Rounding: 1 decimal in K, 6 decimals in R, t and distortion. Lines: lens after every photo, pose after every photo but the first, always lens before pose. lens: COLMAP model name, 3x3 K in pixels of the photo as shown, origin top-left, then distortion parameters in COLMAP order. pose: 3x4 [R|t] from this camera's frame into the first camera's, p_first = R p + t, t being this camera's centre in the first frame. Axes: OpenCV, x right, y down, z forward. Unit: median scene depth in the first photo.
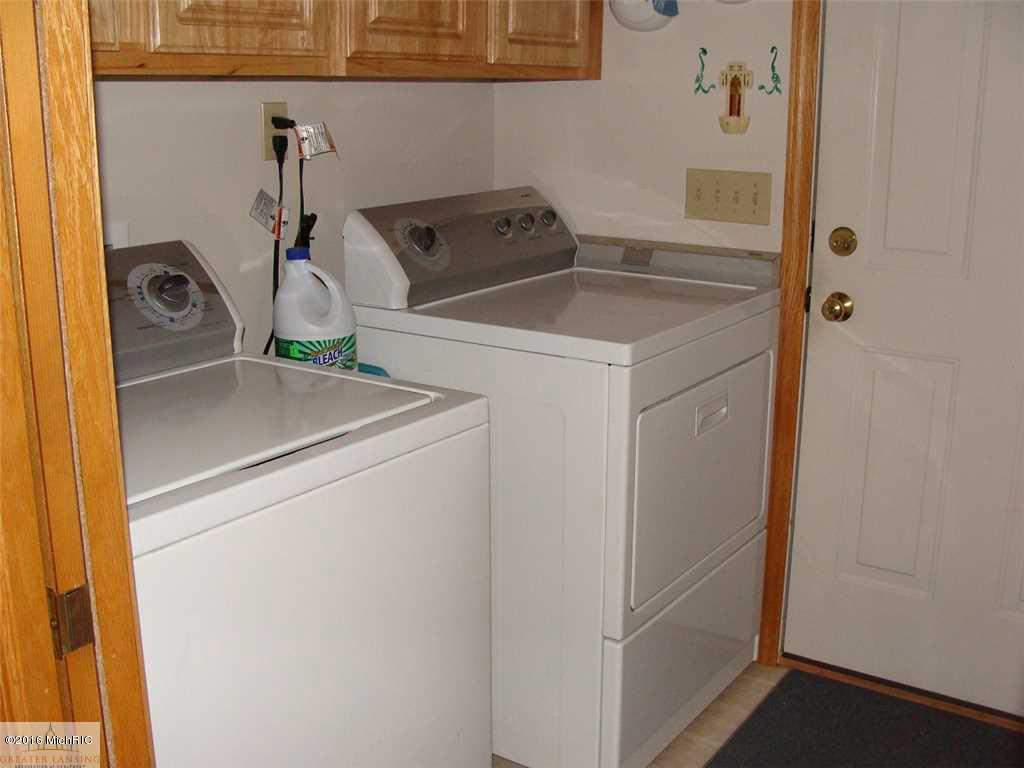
lens RADIAL K [[1173.5, 0, 511.8], [0, 1173.5, 381.6], [0, 0, 1]] dist [-0.151933, 0.000000]
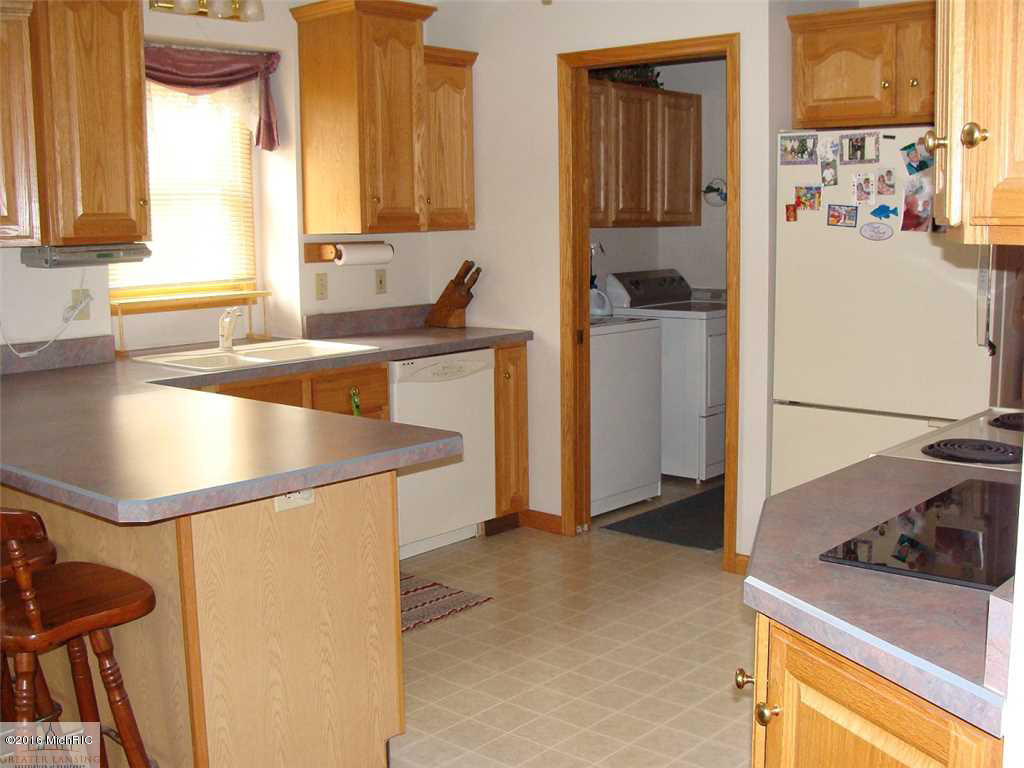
lens RADIAL K [[1173.5, 0, 512.7], [0, 1173.5, 382.4], [0, 0, 1]] dist [-0.151933, 0.000000]
pose [[0.992064, -0.004672, -0.125643, -0.014915], [-0.010155, 0.993067, -0.117107, 0.447305], [0.125319, 0.117454, 0.985139, -1.783474]]
